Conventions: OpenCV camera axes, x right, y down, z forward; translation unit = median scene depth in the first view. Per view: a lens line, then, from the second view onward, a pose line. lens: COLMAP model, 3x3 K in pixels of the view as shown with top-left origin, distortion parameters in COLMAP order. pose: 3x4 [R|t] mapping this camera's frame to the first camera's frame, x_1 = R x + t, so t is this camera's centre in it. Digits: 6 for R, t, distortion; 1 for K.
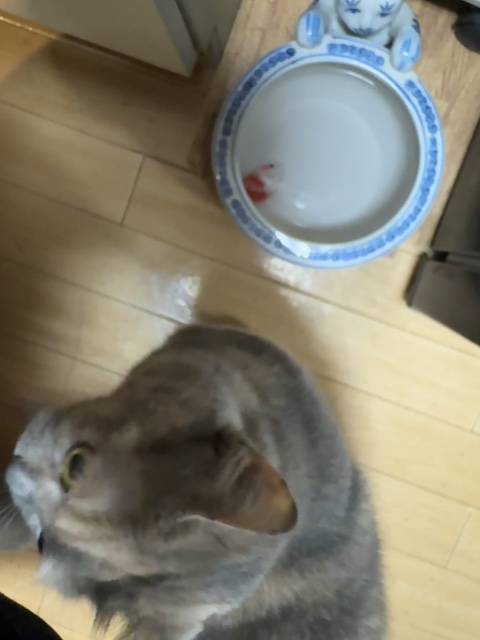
lens RADIAL K [[544.4, 0, 240.0], [0, 544.4, 320.0], [0, 0, 1]] dist [0.007465, 0.004543]
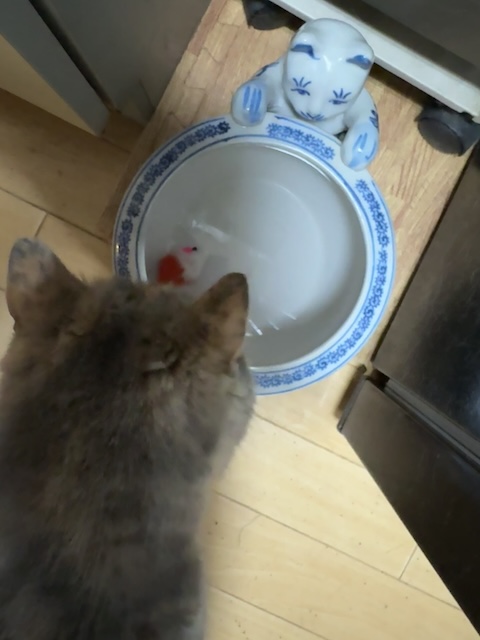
lens RADIAL K [[544.4, 0, 240.0], [0, 544.4, 320.0], [0, 0, 1]] dist [0.007465, 0.004543]
pose [[0.989486, 0.111188, 0.092492, 0.073125], [-0.105084, 0.992105, -0.068451, -0.150071], [-0.099372, 0.058012, 0.993358, 0.202917]]
